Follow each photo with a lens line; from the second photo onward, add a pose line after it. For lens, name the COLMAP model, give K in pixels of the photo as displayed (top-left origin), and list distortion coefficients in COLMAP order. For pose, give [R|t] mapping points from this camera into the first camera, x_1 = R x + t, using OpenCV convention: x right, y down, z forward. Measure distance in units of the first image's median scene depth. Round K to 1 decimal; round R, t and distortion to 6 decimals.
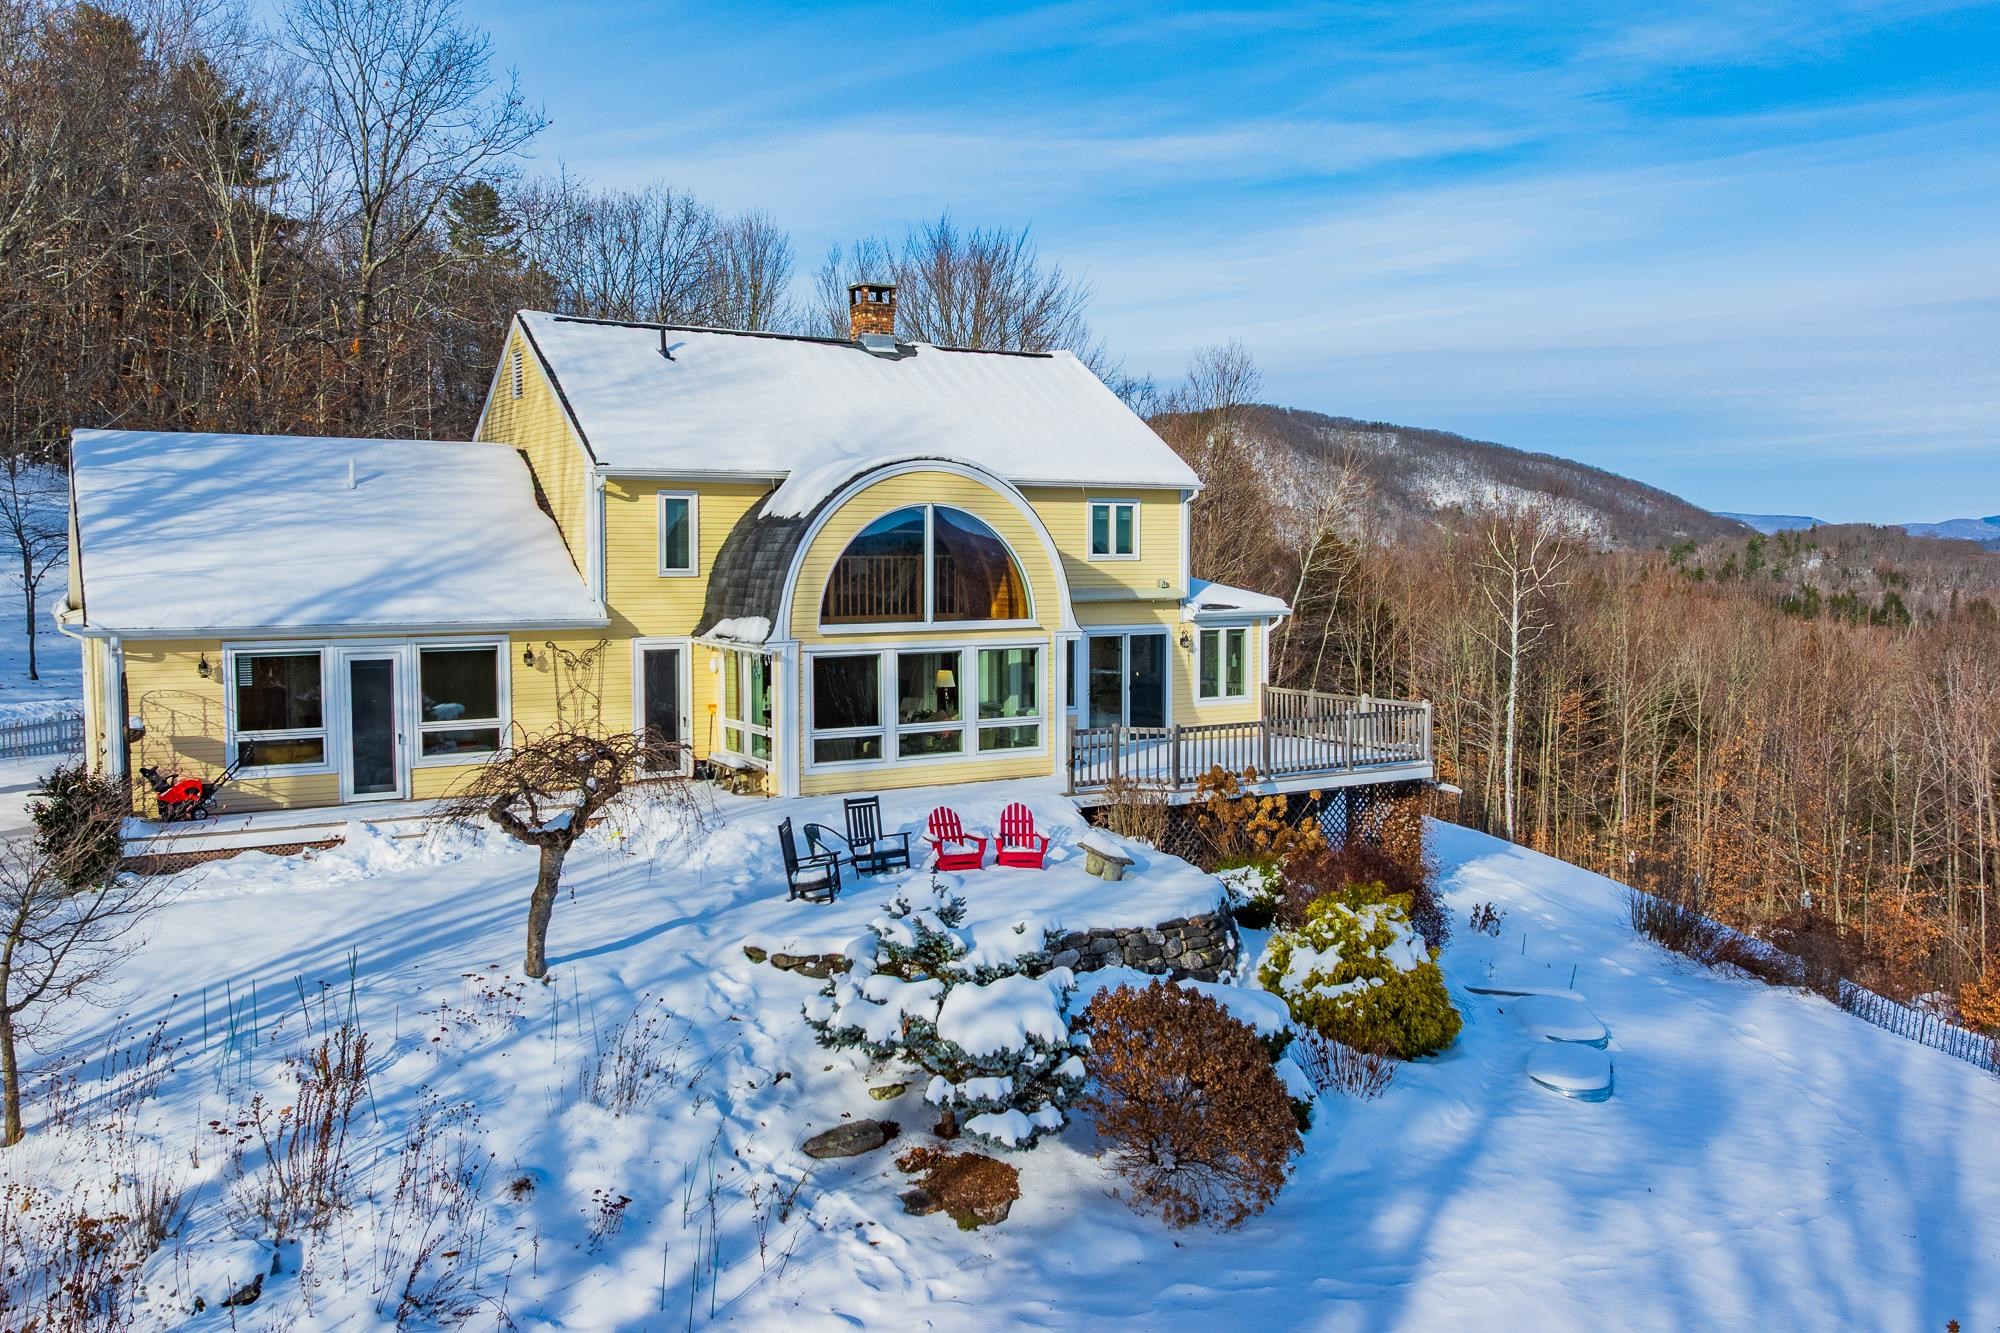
lens RADIAL K [[1629.8, 0, 997.1], [0, 1629.8, 666.6], [0, 0, 1]] dist [-0.012712, -0.009422]
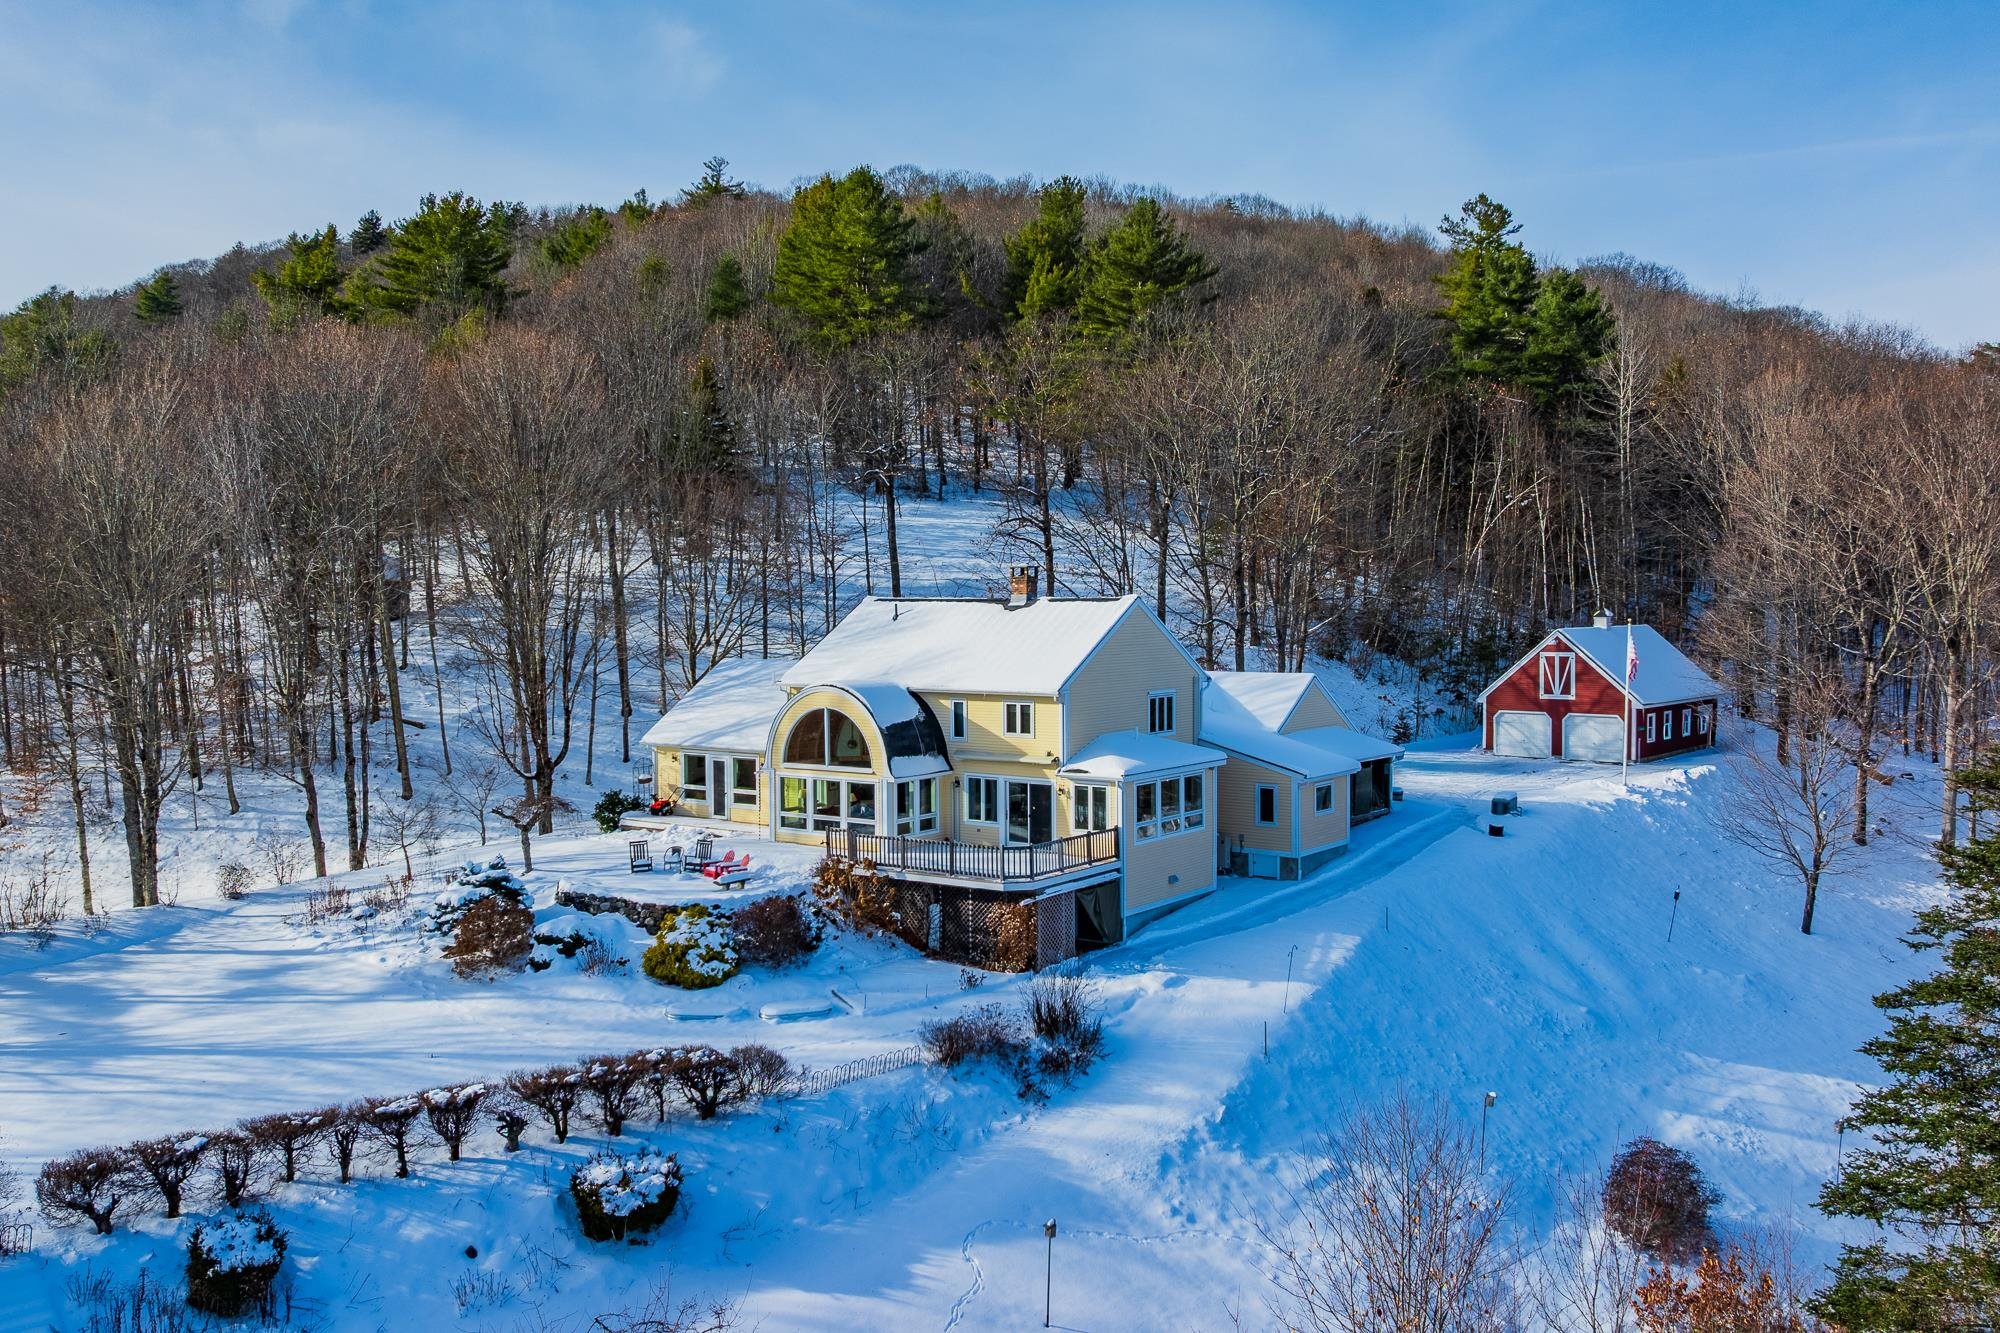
lens RADIAL K [[1629.8, 0, 993.8], [0, 1629.8, 666.0], [0, 0, 1]] dist [-0.012712, -0.009422]
pose [[0.346728, 0.033925, -0.937352, 1.843874], [-0.053131, 0.998452, 0.016483, -0.187976], [0.936460, 0.044087, 0.347994, 0.475503]]
